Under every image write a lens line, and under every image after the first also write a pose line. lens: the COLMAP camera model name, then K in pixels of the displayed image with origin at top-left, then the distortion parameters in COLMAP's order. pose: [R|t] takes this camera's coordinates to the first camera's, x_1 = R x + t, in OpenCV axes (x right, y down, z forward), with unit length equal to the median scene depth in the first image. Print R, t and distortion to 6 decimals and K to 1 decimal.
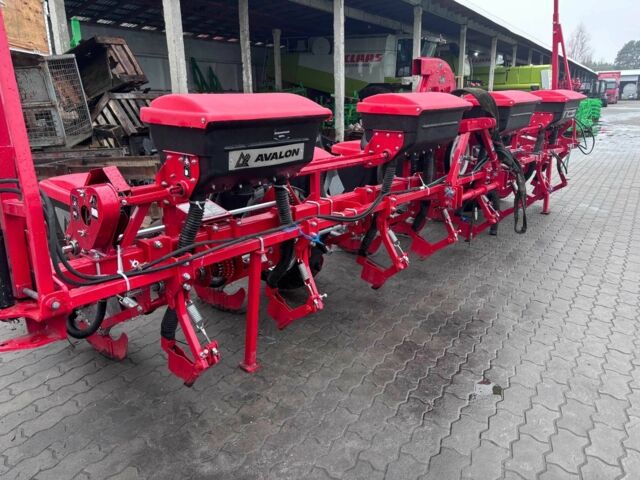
lens RADIAL K [[479.9, 0, 320.0], [0, 479.9, 240.6], [0, 0, 1]] dist [0.047227, -0.038428]
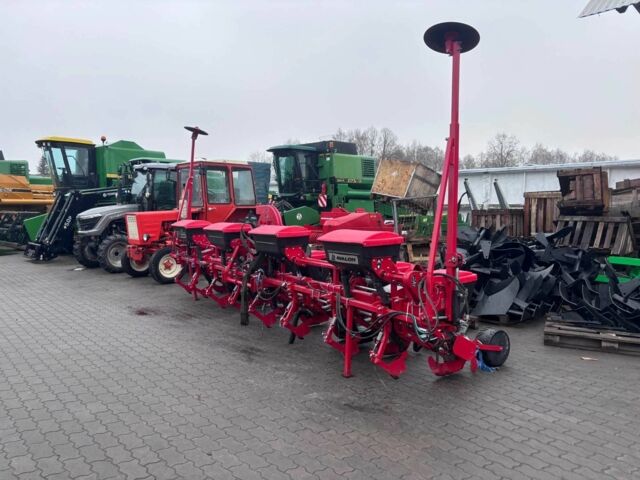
lens RADIAL K [[479.9, 0, 322.8], [0, 479.9, 241.7], [0, 0, 1]] dist [0.047227, -0.038428]
pose [[-0.216881, 0.079566, -0.972950, 2.042257], [-0.280657, 0.949512, 0.140210, -0.600133], [0.934984, 0.303475, -0.183600, 1.686441]]
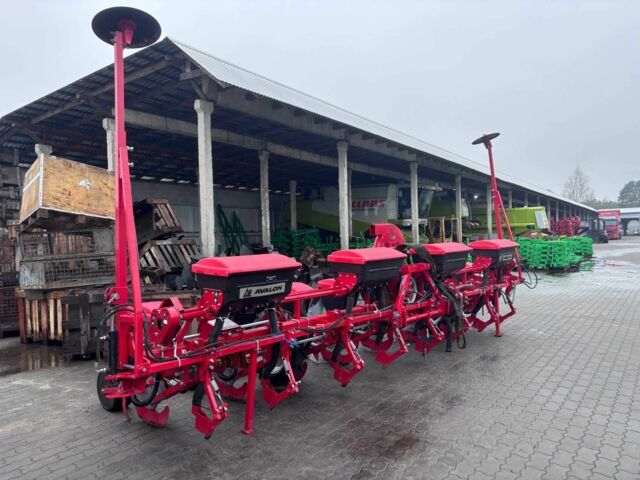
lens RADIAL K [[479.9, 0, 318.4], [0, 479.9, 238.2], [0, 0, 1]] dist [0.047227, -0.038428]
pose [[0.999243, -0.007973, -0.038085, 0.095648], [-0.002822, 0.961357, -0.275291, 0.070900], [0.038808, 0.275190, 0.960606, -0.420913]]
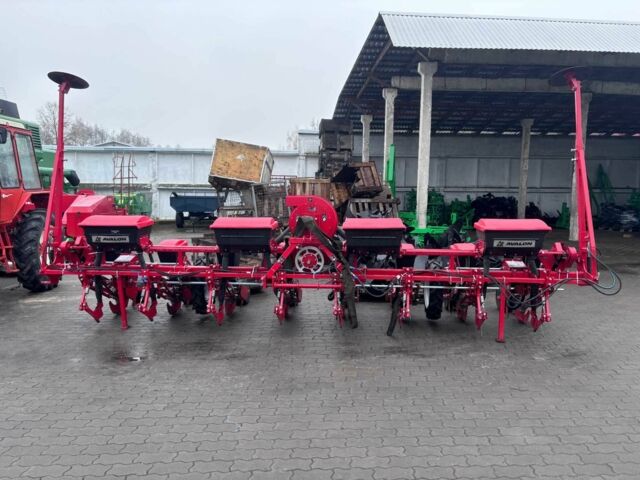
lens RADIAL K [[479.9, 0, 318.9], [0, 479.9, 240.1], [0, 0, 1]] dist [0.047227, -0.038428]
pose [[0.608202, 0.103389, -0.787021, 1.621643], [-0.240639, 0.968839, -0.058690, -0.174860], [0.756428, 0.225083, 0.614129, 0.138972]]
